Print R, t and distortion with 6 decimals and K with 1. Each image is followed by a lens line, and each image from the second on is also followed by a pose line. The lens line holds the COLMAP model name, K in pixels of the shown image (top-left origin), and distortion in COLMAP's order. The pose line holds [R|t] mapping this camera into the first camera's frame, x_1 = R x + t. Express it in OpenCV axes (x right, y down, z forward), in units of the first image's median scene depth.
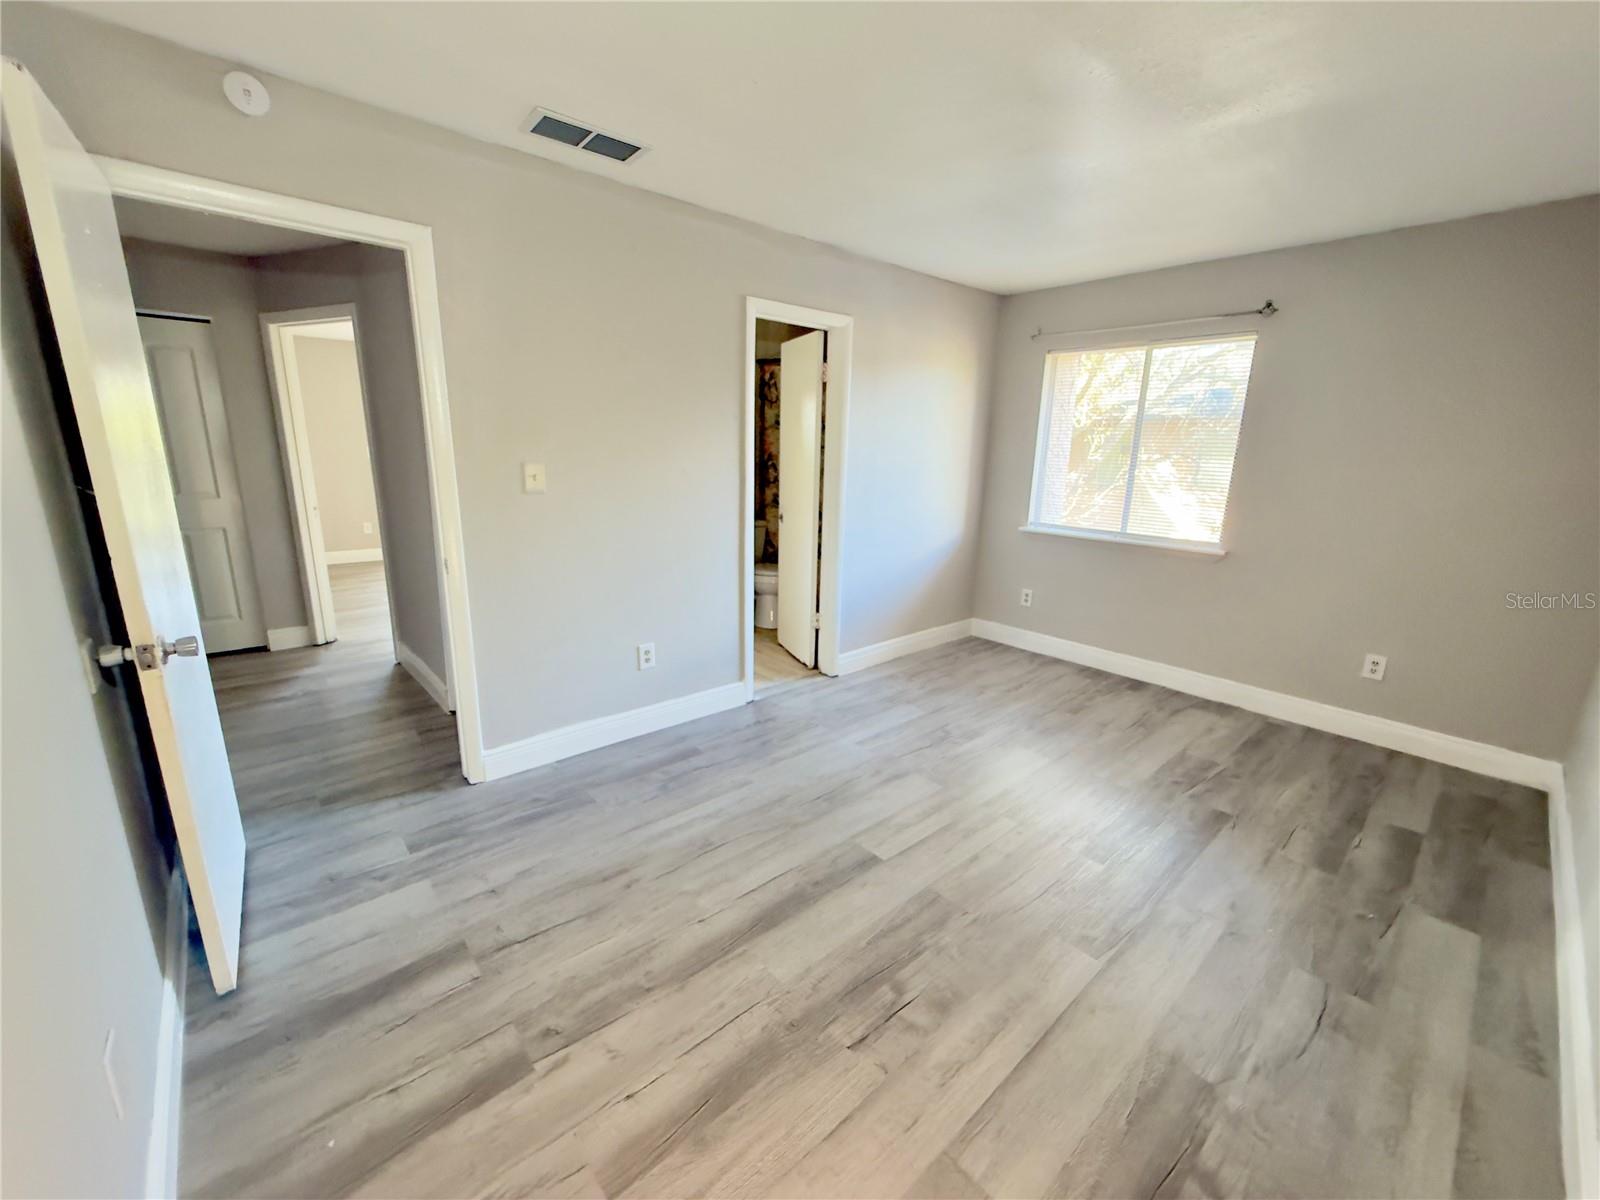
lens RADIAL K [[638.7, 0, 804.0], [0, 638.7, 594.9], [0, 0, 1]] dist [0.001735, 0.000055]
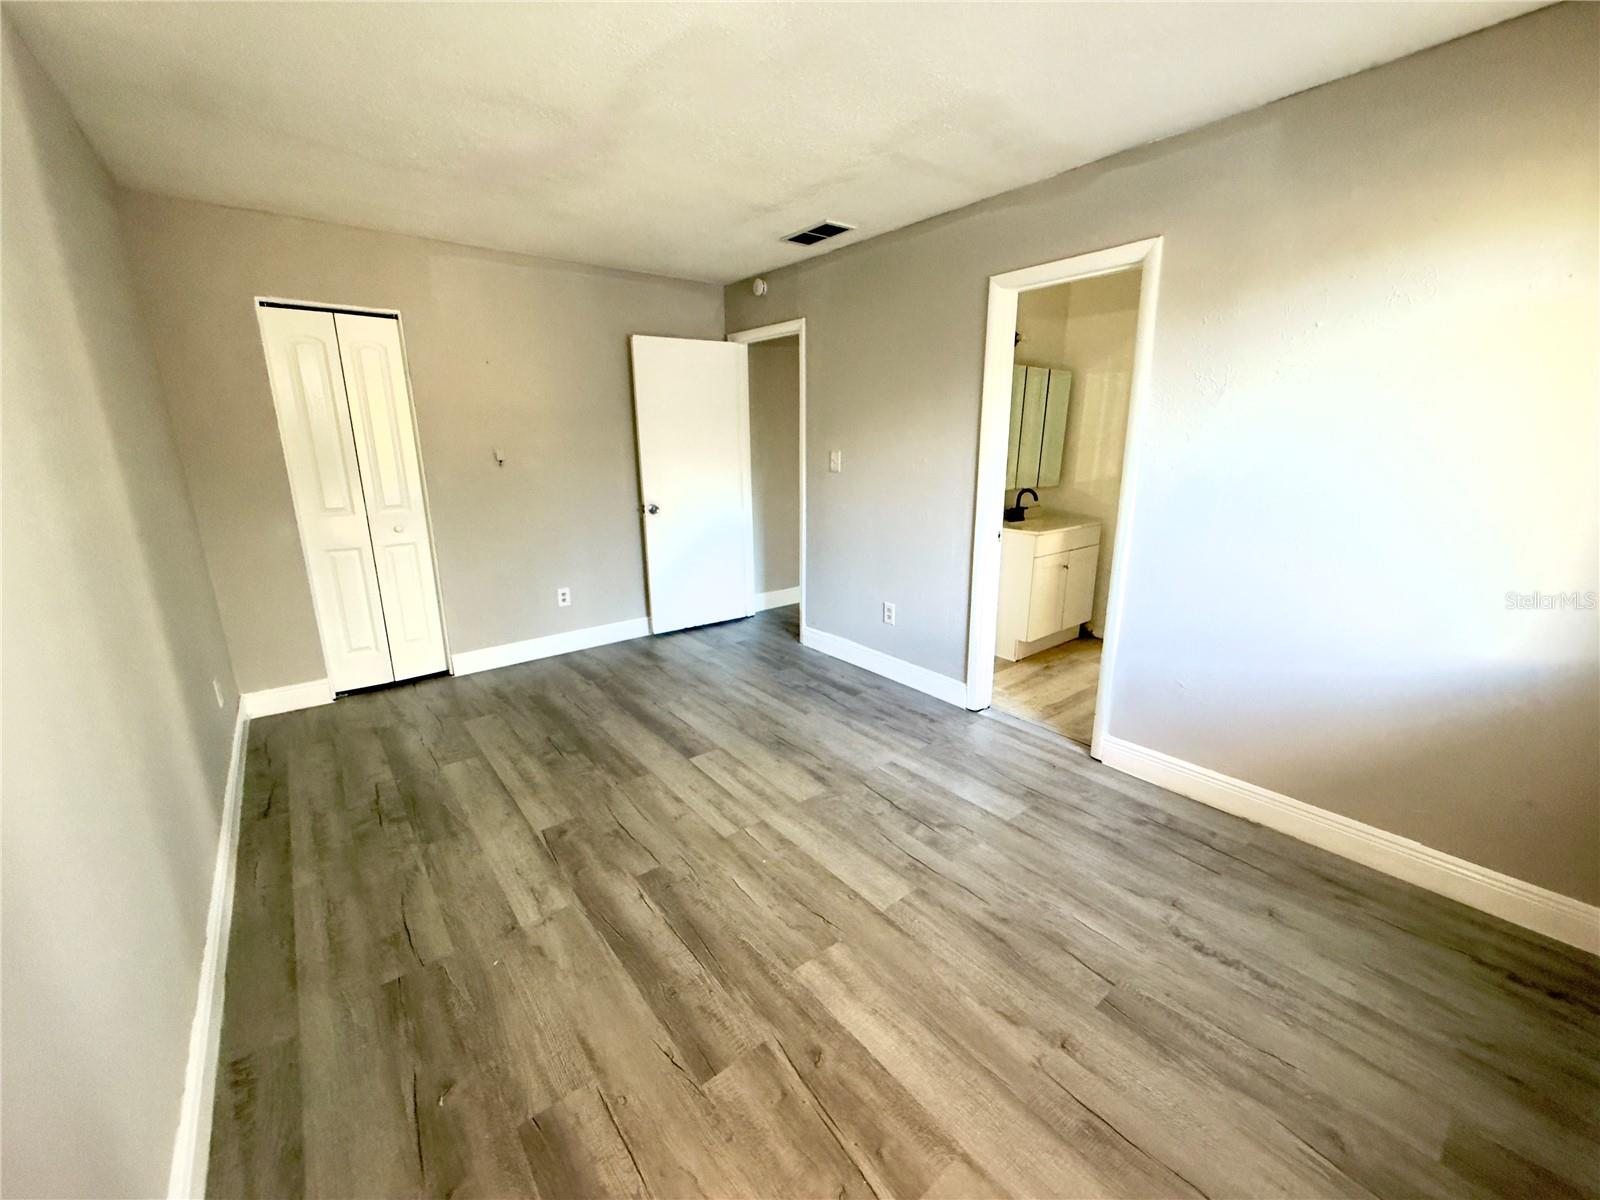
lens RADIAL K [[638.7, 0, 796.4], [0, 638.7, 597.3], [0, 0, 1]] dist [0.001735, 0.000055]
pose [[-0.055347, 0.221513, -0.973585, 1.216492], [-0.226296, 0.946923, 0.228312, -0.220704], [0.972485, 0.232955, -0.002282, 1.071526]]
